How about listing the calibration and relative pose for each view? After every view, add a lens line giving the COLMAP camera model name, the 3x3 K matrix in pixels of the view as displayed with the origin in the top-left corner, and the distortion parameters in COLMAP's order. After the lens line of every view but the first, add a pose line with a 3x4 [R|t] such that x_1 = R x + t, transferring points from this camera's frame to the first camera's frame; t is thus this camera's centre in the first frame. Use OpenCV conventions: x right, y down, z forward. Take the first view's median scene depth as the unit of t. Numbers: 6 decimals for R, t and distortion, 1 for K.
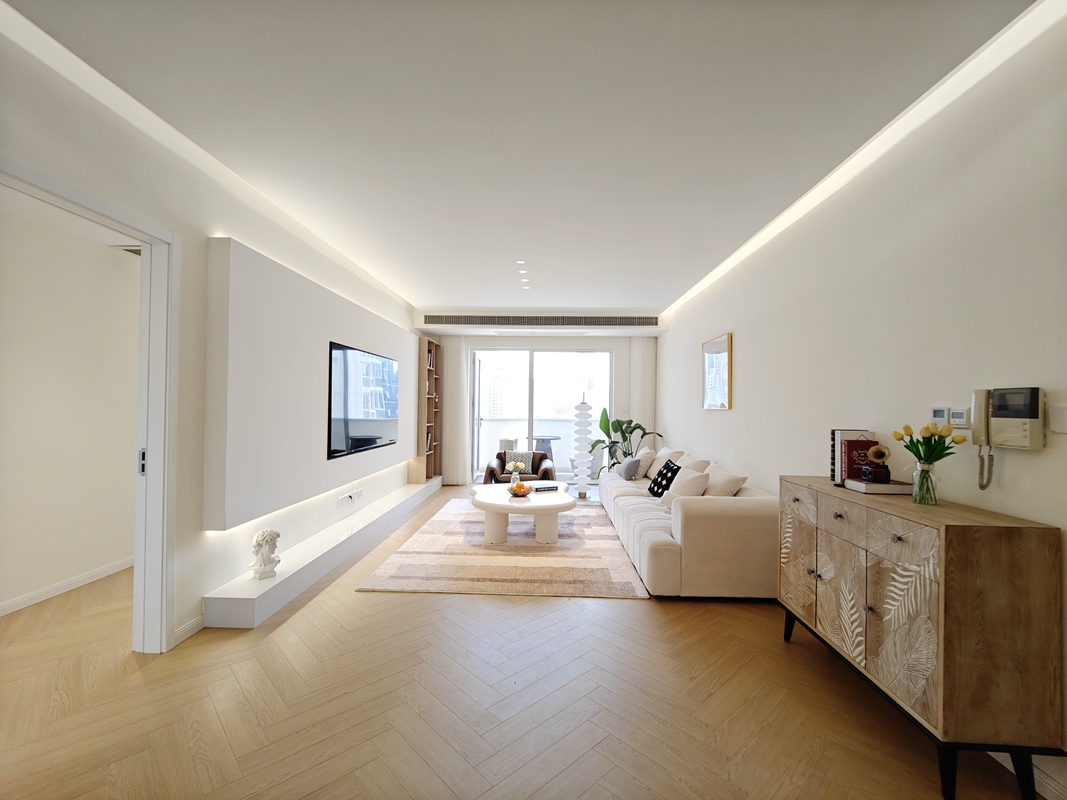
lens RADIAL K [[464.5, 0, 535.4], [0, 464.5, 400.3], [0, 0, 1]] dist [0.028889, -0.018798]
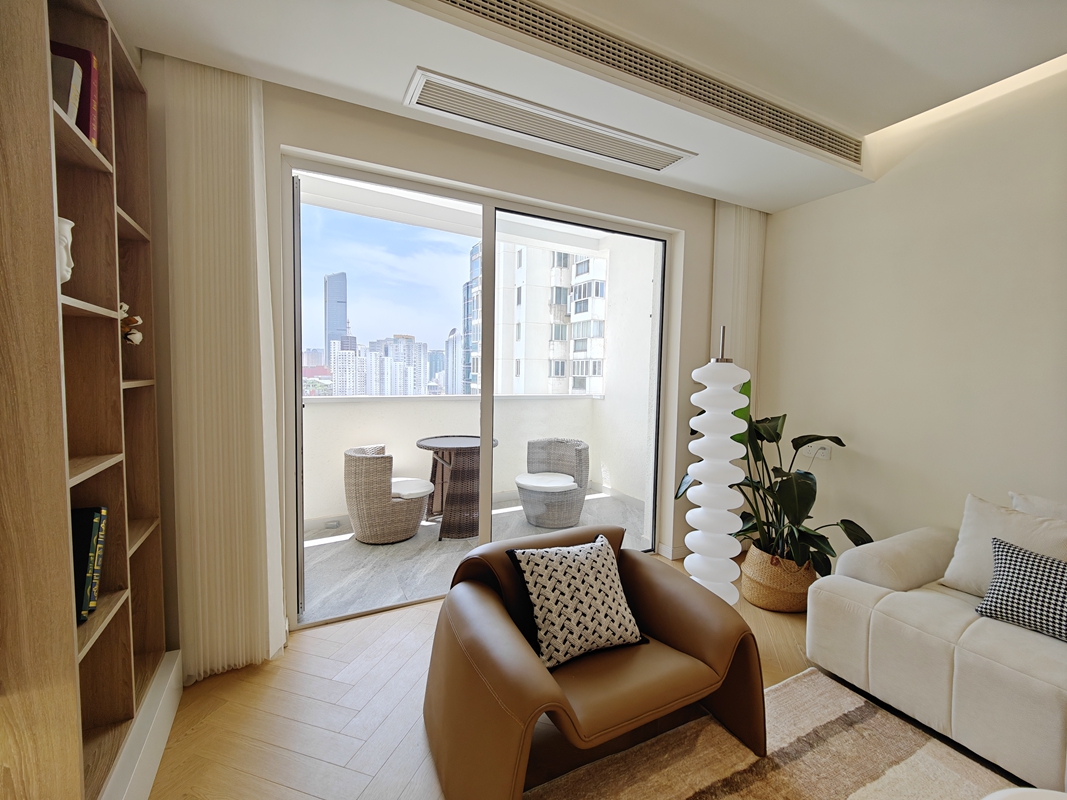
lens RADIAL K [[464.5, 0, 535.4], [0, 464.5, 400.3], [0, 0, 1]] dist [0.028889, -0.018798]
pose [[0.870876, -0.025991, 0.490816, -0.160327], [-0.014606, 0.996791, 0.078702, 0.008870], [-0.491287, -0.075709, 0.867701, 0.728084]]
